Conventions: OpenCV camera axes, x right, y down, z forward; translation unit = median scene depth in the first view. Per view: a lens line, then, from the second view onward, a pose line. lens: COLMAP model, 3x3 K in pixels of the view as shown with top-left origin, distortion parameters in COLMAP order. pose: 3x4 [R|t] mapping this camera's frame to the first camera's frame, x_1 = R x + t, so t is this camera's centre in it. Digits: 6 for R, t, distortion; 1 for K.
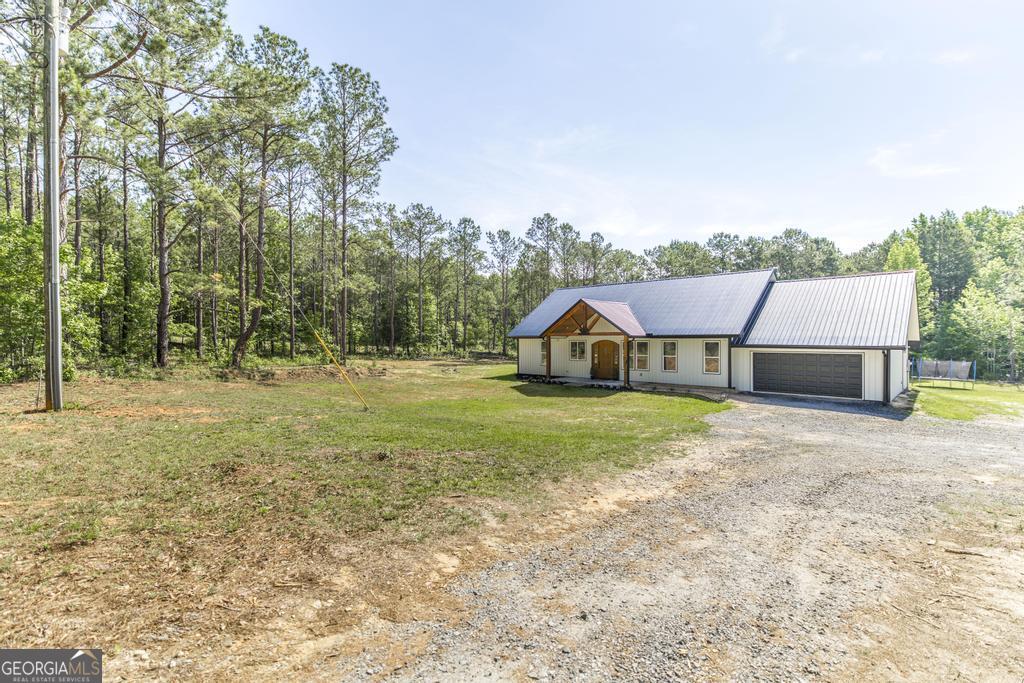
lens RADIAL K [[466.0, 0, 519.5], [0, 466.0, 339.1], [0, 0, 1]] dist [0.002133, 0.000368]
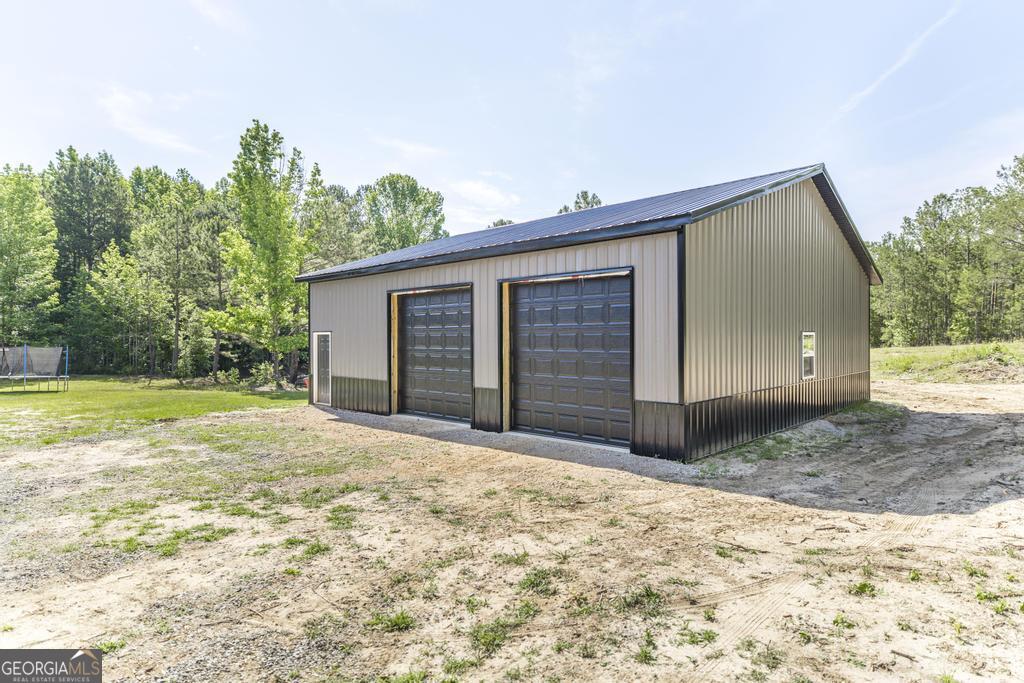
lens RADIAL K [[574.7, 0, 512.7], [0, 574.7, 340.4], [0, 0, 1]] dist [-0.002655, 0.005832]
pose [[0.291591, -0.003195, 0.956538, 0.446542], [0.000549, 0.999995, 0.003172, 0.040805], [-0.956543, -0.000400, 0.291591, 0.219075]]
